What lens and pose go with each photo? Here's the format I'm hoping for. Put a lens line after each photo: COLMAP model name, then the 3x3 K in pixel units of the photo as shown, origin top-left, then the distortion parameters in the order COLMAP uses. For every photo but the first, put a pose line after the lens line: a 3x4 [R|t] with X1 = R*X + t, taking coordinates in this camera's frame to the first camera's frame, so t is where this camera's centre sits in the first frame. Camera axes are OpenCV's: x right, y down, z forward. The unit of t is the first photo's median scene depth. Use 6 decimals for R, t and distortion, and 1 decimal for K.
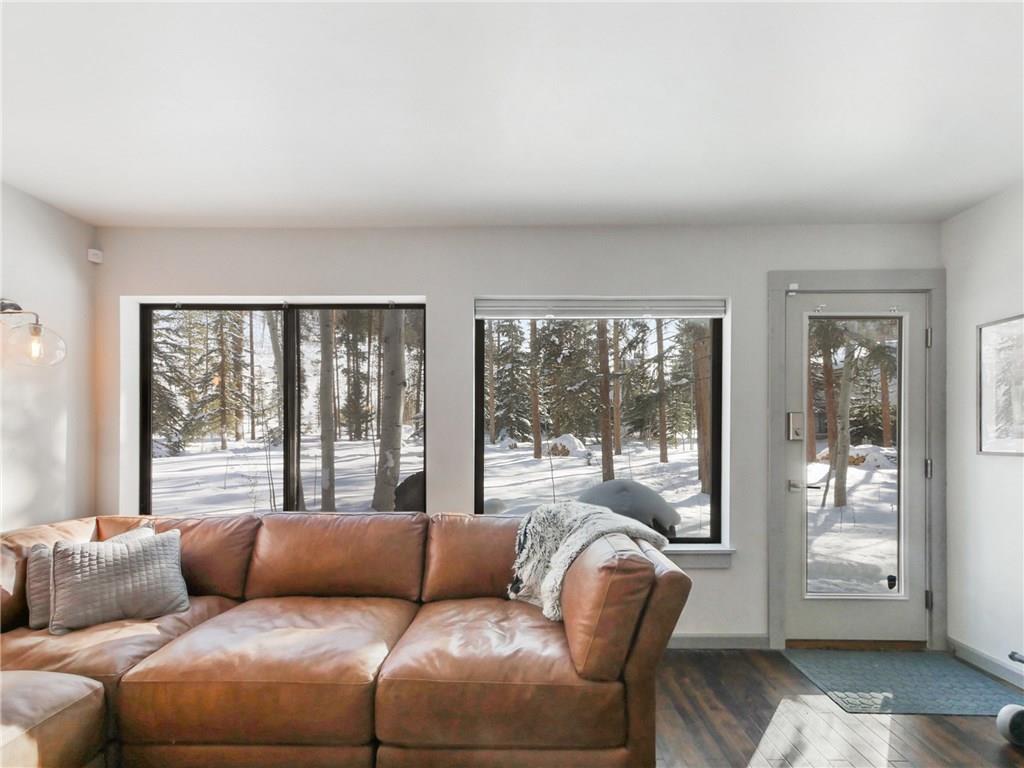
lens RADIAL K [[456.0, 0, 515.2], [0, 456.0, 433.7], [0, 0, 1]] dist [0.015332, -0.000225]
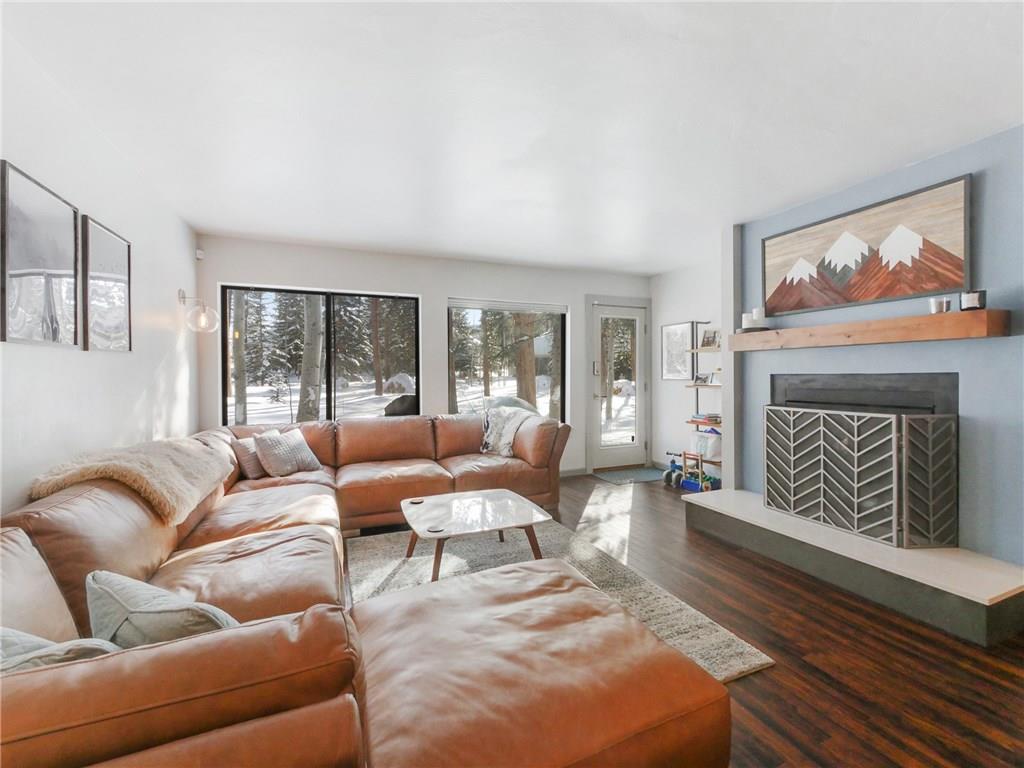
lens RADIAL K [[438.4, 0, 510.6], [0, 438.4, 376.3], [0, 0, 1]] dist [-0.001475, -0.000246]
pose [[0.919676, -0.007754, 0.392601, -0.502199], [0.004930, 0.999954, 0.008202, 0.002217], [-0.392646, -0.005608, 0.919672, -0.643252]]
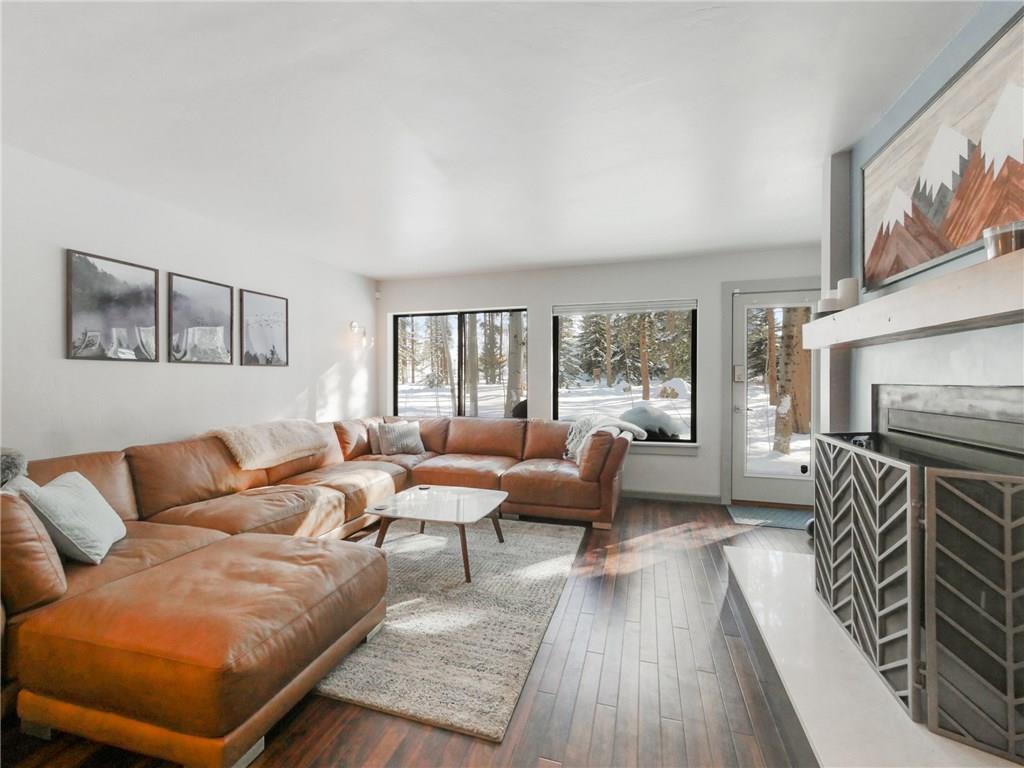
lens RADIAL K [[432.4, 0, 512.0], [0, 432.4, 384.0], [0, 0, 1]] dist [0.008692, 0.000243]
pose [[0.959125, 0.002852, -0.282970, 0.236592], [0.001240, 0.999897, 0.014279, -0.002190], [0.282981, -0.014047, 0.959023, -0.694553]]
